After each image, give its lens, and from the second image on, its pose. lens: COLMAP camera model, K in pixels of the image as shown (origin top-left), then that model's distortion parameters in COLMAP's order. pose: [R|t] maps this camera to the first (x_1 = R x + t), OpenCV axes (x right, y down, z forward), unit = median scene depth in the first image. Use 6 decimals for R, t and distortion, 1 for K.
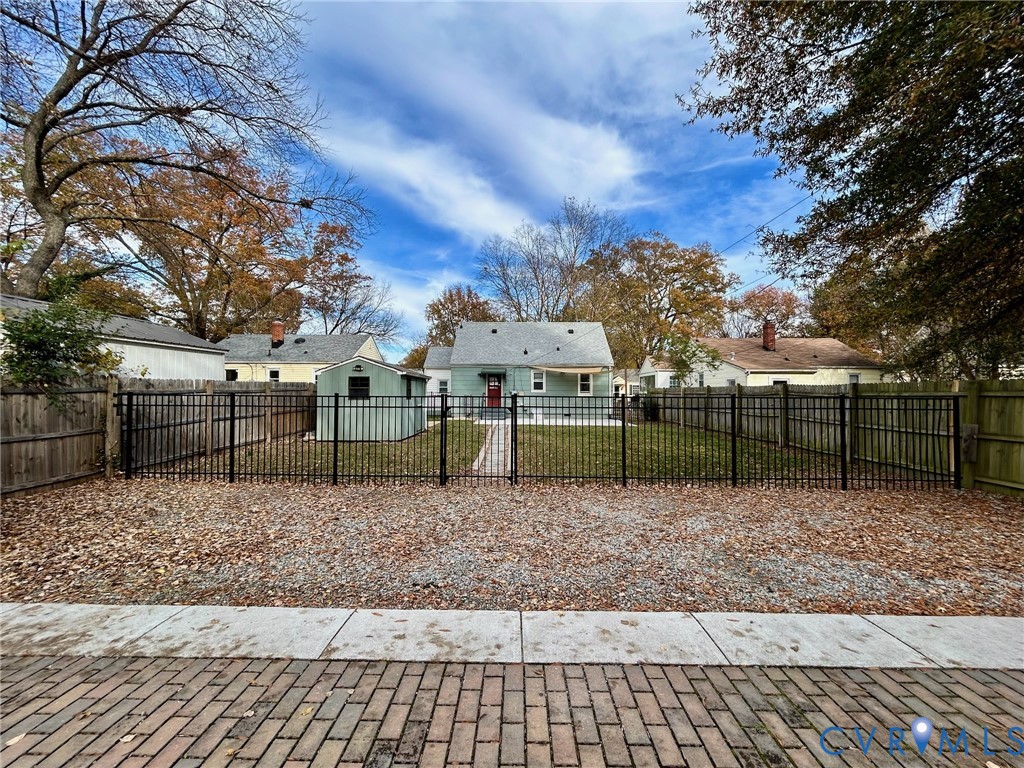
lens RADIAL K [[416.5, 0, 512.0], [0, 416.5, 384.0], [0, 0, 1]] dist [-0.001433, -0.000059]
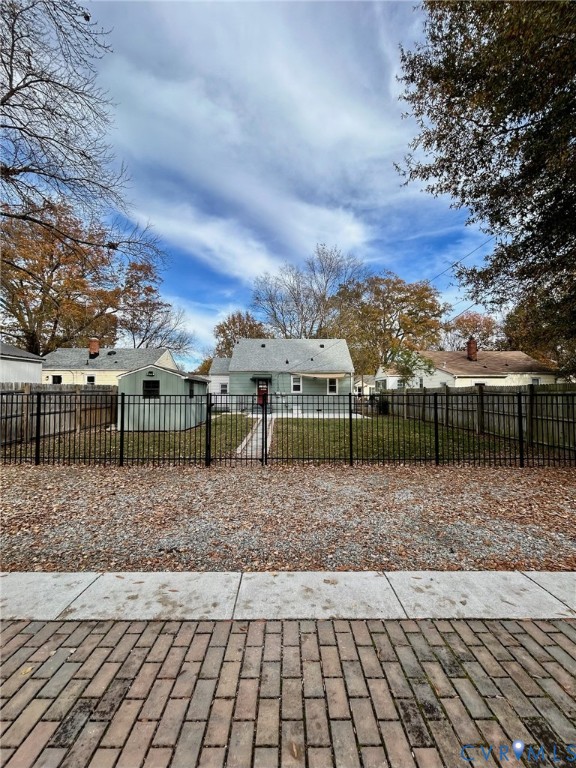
lens RADIAL K [[318.2, 0, 289.0], [0, 318.2, 381.3], [0, 0, 1]] dist [-0.000514, 0.000126]
pose [[0.999740, -0.001708, 0.022747, 0.055023], [0.002100, 0.999849, -0.017223, 0.005030], [-0.022714, 0.017267, 0.999593, 0.029920]]
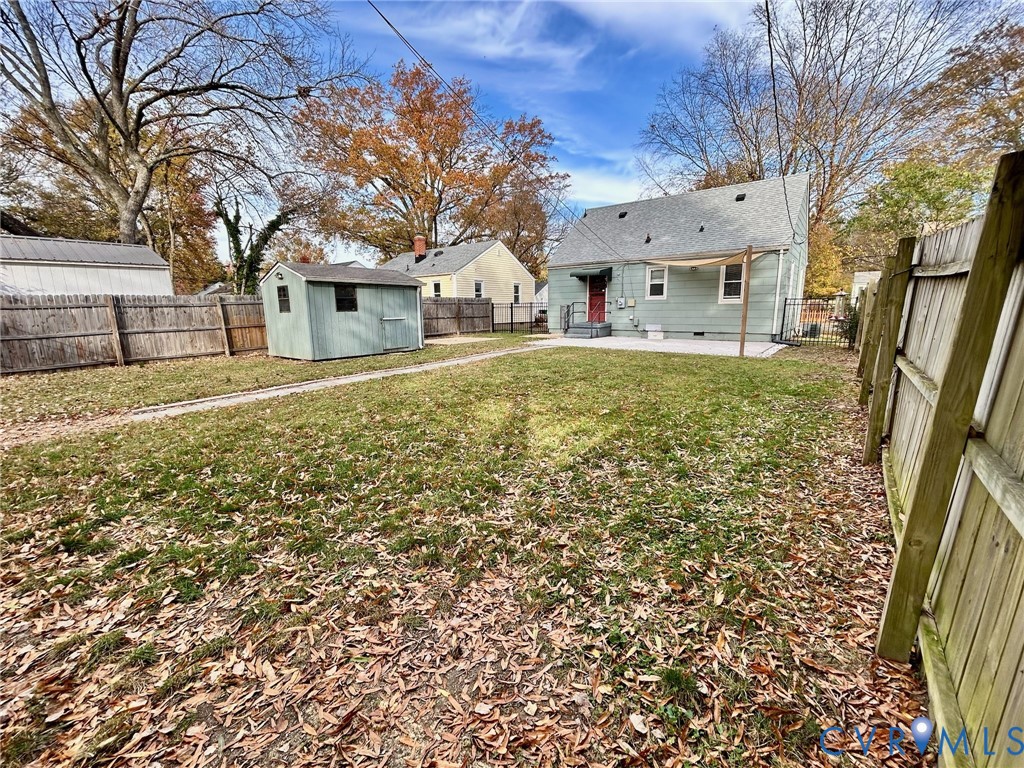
lens RADIAL K [[416.5, 0, 512.0], [0, 416.5, 384.0], [0, 0, 1]] dist [-0.001433, -0.000059]
pose [[0.798601, 0.093836, -0.594500, 0.969964], [0.031691, 0.979845, 0.197231, 0.047378], [0.601025, -0.176349, 0.779531, 0.980710]]
